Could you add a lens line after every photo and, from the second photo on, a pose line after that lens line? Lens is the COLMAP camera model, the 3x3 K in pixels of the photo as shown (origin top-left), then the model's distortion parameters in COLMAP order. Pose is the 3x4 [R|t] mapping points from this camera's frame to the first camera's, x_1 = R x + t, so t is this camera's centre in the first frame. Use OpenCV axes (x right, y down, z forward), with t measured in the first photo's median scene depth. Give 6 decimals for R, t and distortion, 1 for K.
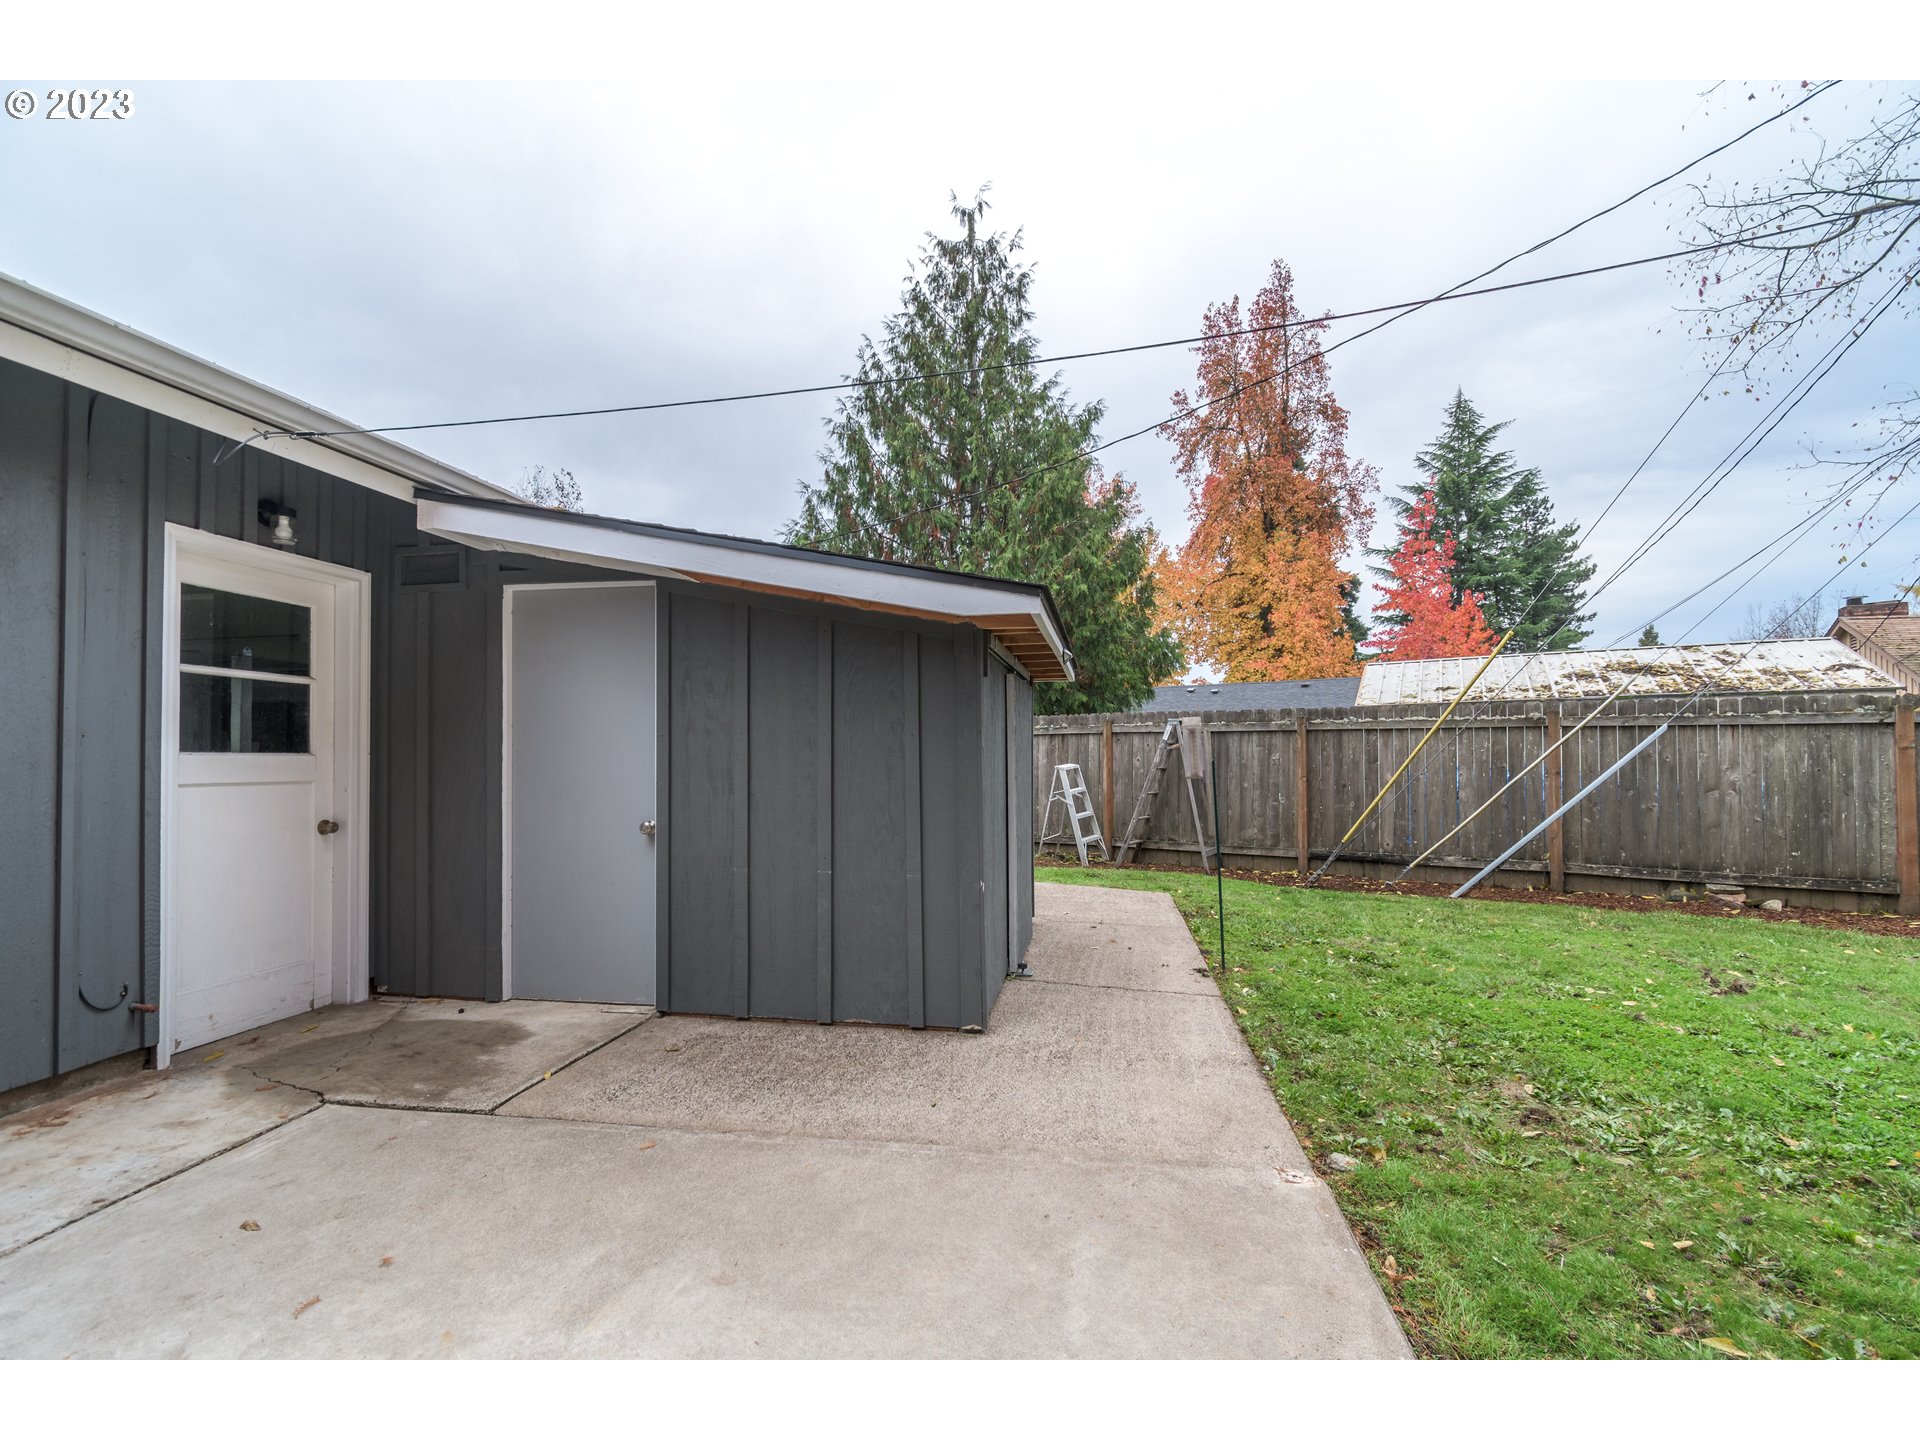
lens RADIAL K [[847.1, 0, 975.1], [0, 847.1, 748.8], [0, 0, 1]] dist [0.003445, -0.000783]
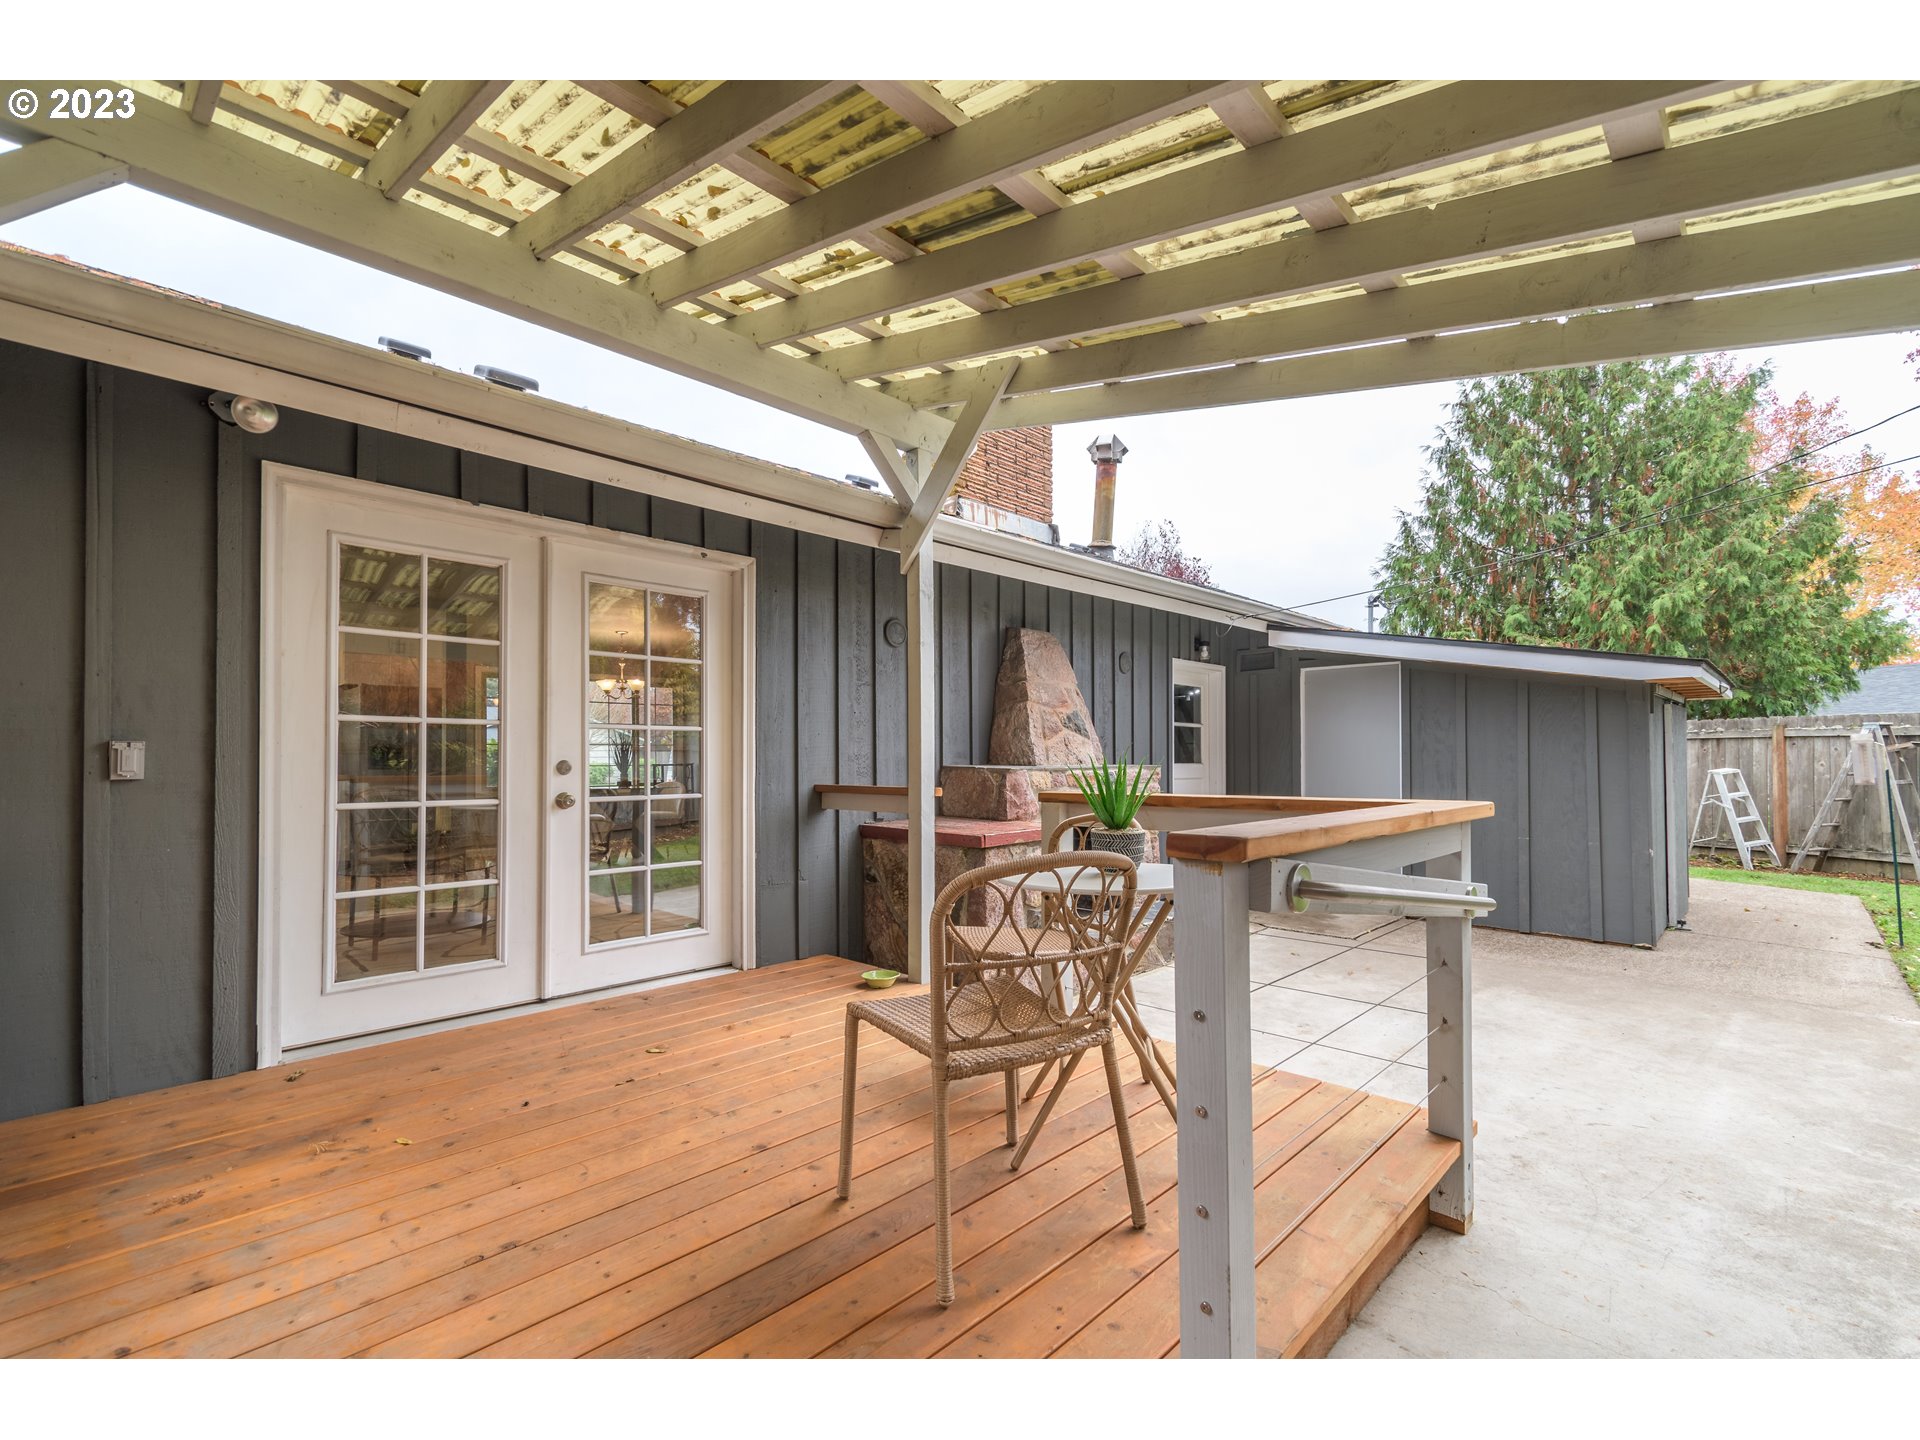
lens RADIAL K [[847.1, 0, 975.7], [0, 847.1, 745.5], [0, 0, 1]] dist [0.003445, -0.000783]
pose [[0.817845, -0.009248, -0.575364, -0.024112], [0.007893, 0.999957, -0.004853, -0.007324], [0.575385, -0.000572, 0.817883, -0.216016]]
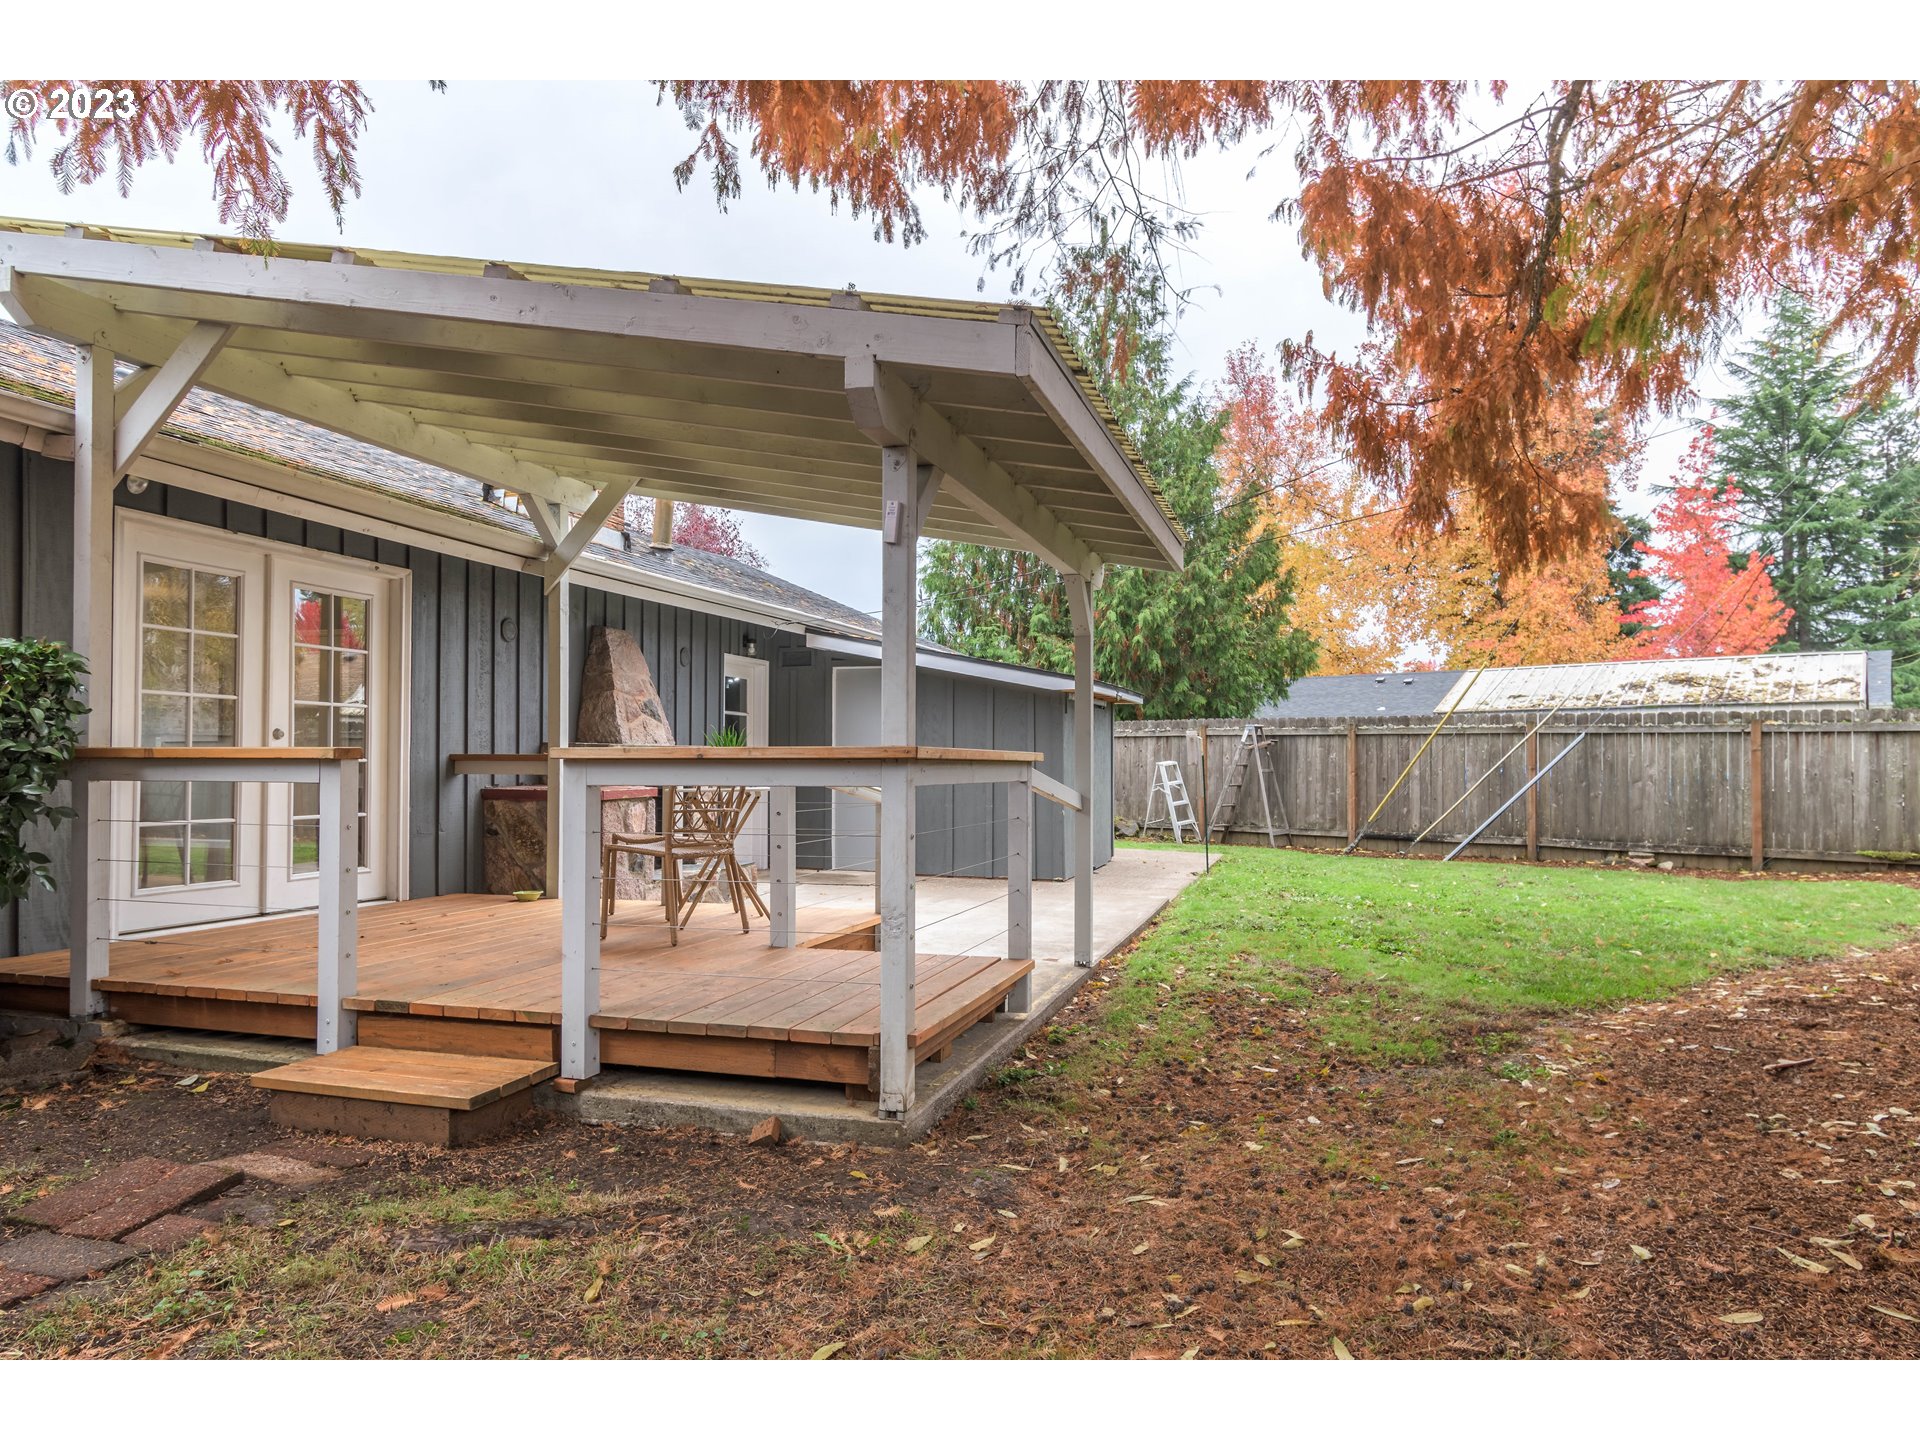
lens RADIAL K [[1192.3, 0, 965.5], [0, 1192.3, 752.3], [0, 0, 1]] dist [0.002616, -0.001239]
pose [[0.988932, 0.004615, -0.148297, 0.047944], [-0.004208, 0.999986, 0.003056, 0.000655], [0.148309, -0.002398, 0.988938, -0.460841]]
